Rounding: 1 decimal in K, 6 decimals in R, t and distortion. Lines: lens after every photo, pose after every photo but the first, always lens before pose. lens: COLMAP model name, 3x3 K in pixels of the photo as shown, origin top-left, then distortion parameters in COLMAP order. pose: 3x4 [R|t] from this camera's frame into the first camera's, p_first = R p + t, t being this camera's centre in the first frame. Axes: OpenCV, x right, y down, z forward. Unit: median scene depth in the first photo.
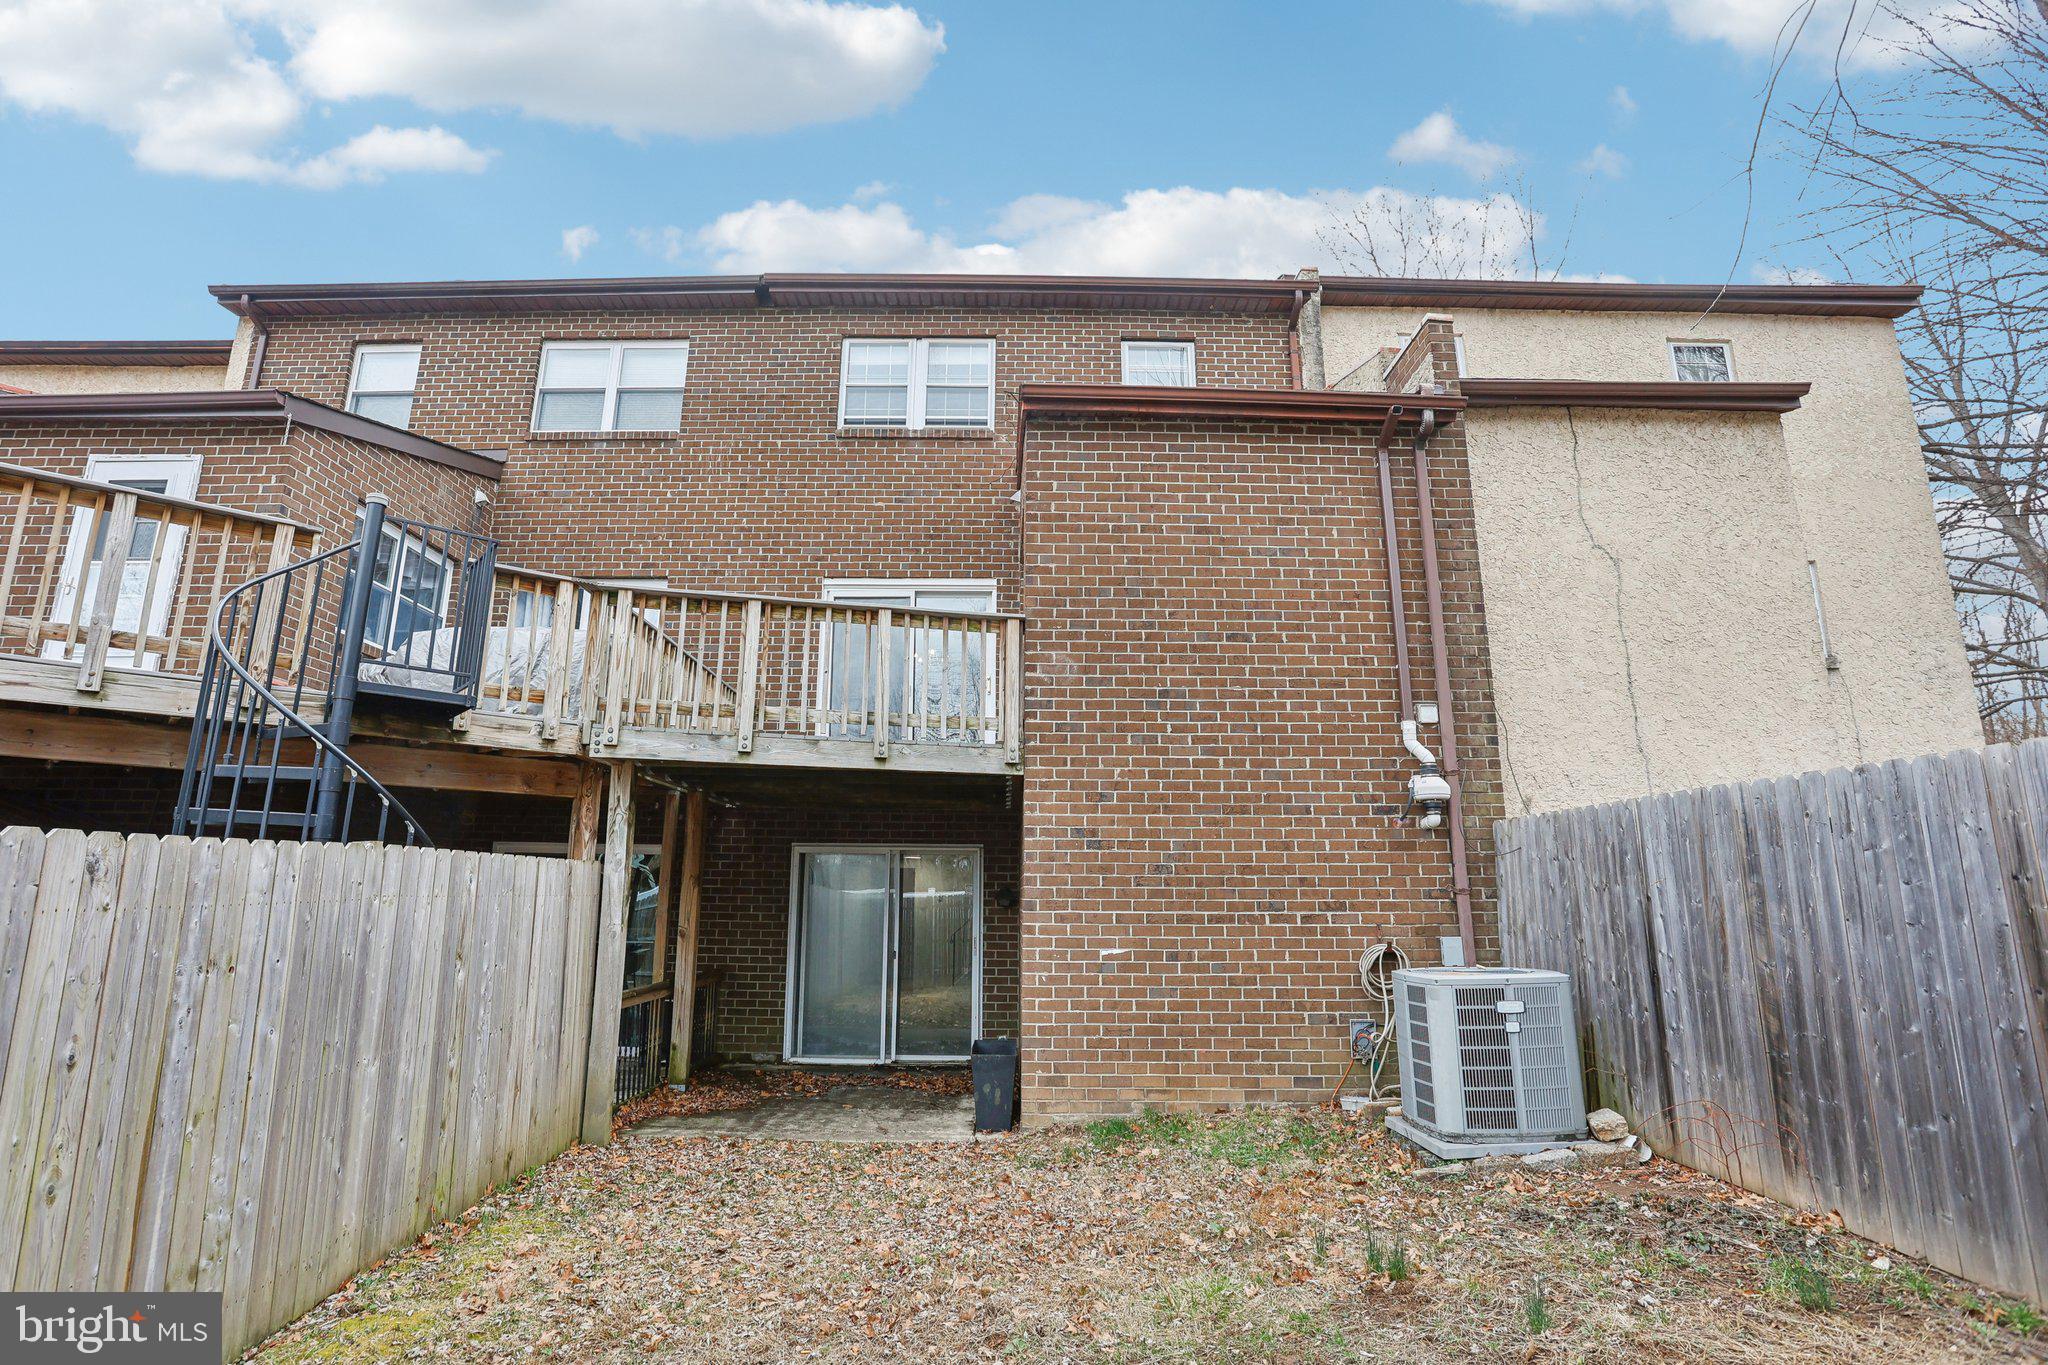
lens RADIAL K [[1042.4, 0, 1014.3], [0, 1042.4, 651.8], [0, 0, 1]] dist [-0.081290, 0.040285]
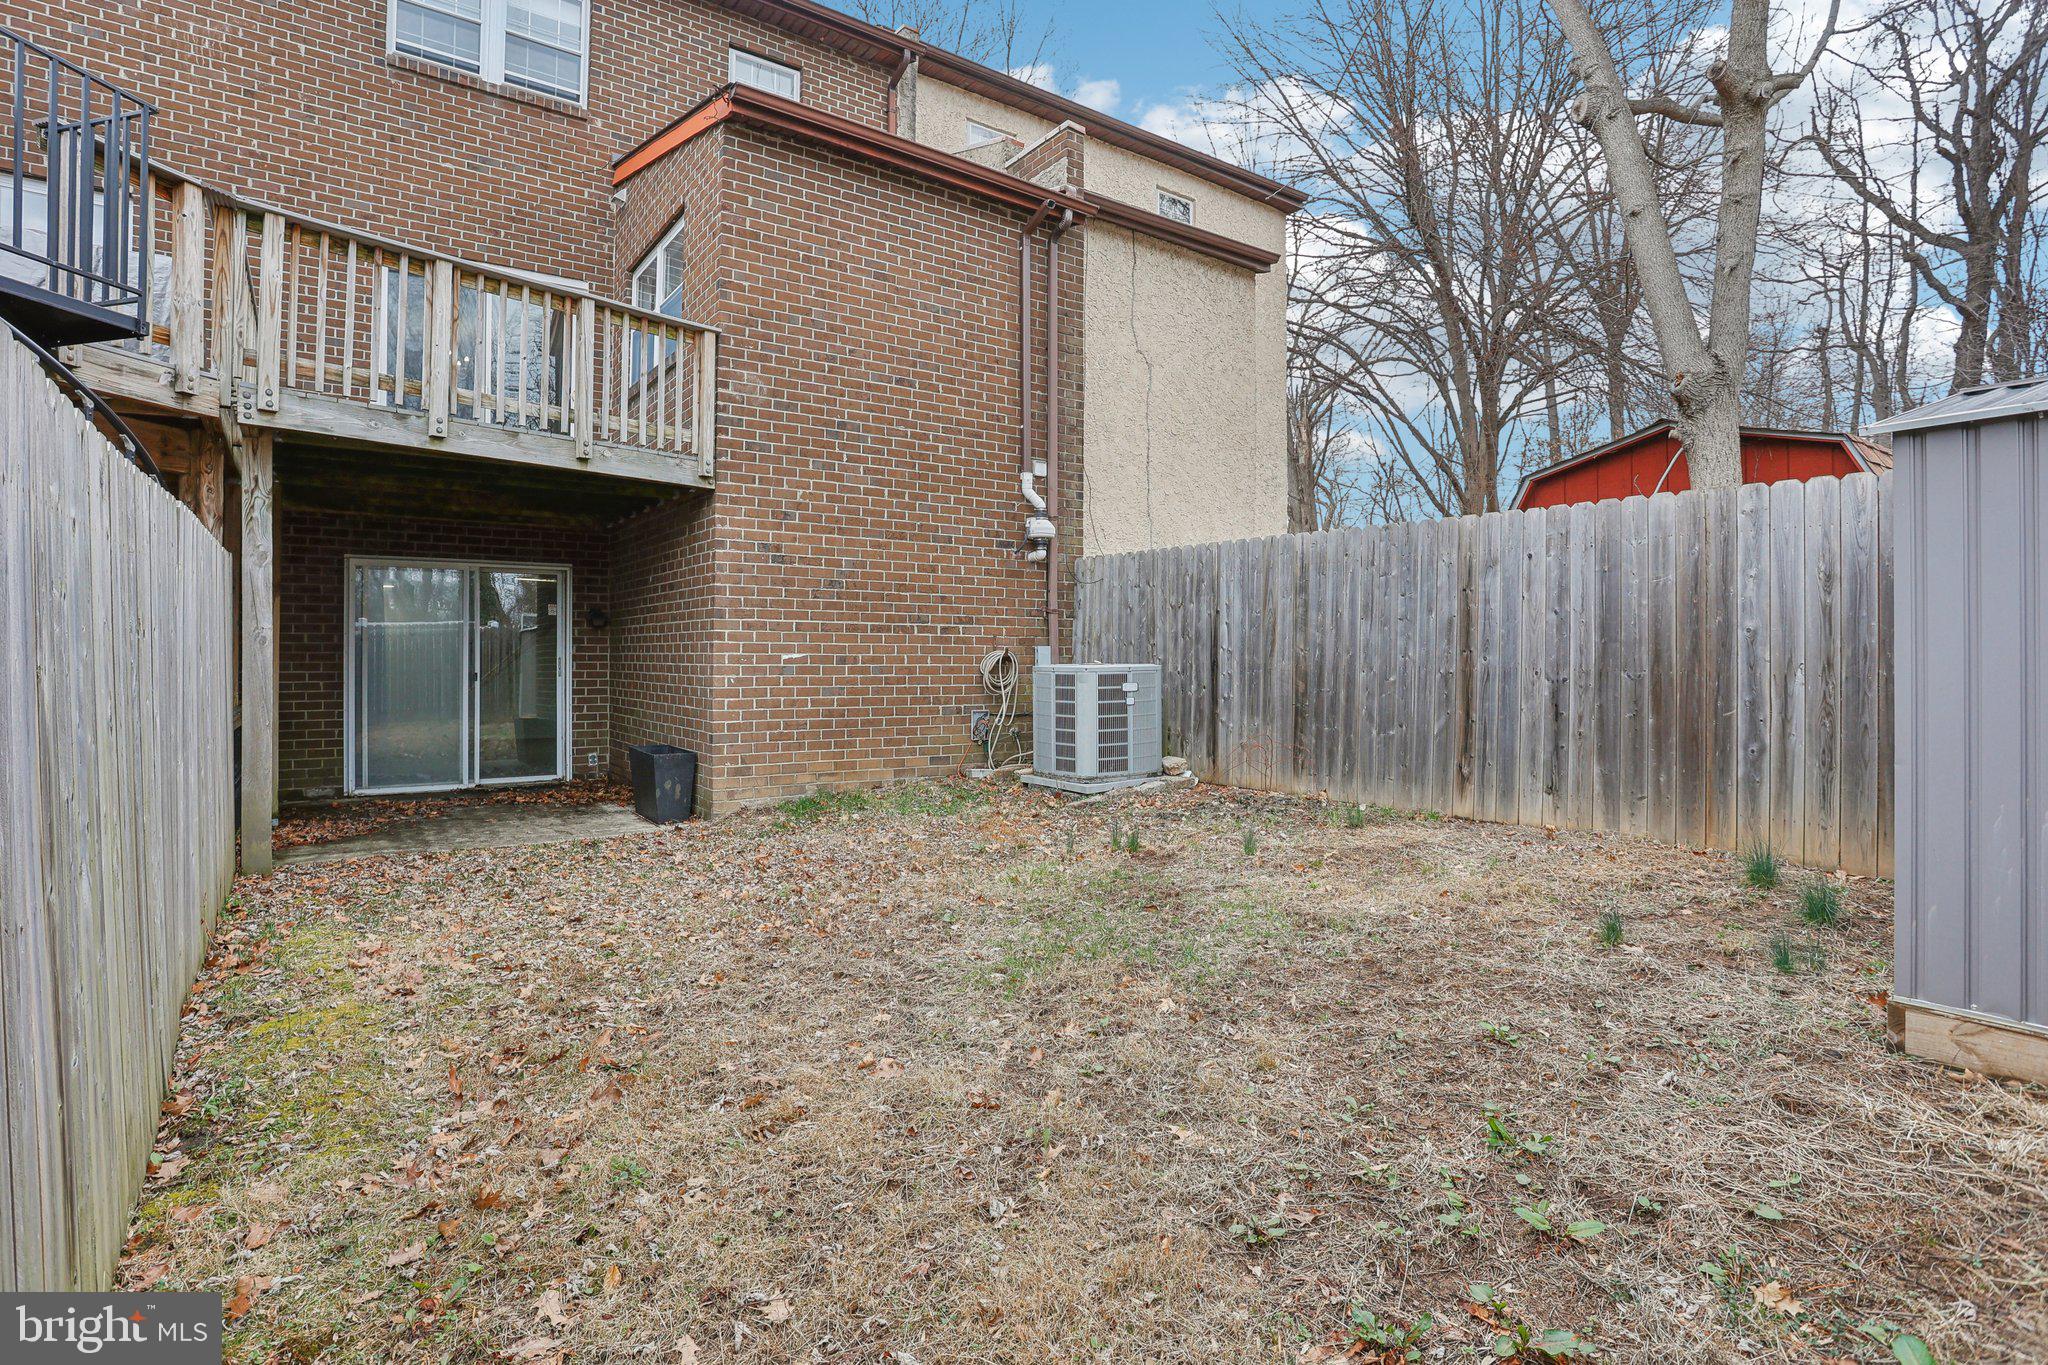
lens RADIAL K [[1039.4, 0, 1020.2], [0, 1039.4, 657.8], [0, 0, 1]] dist [-0.084563, 0.044285]
pose [[0.814343, -0.005329, 0.580359, -0.333197], [-0.129730, 0.972986, 0.190968, 0.046869], [-0.565699, -0.230803, 0.791653, -0.011973]]
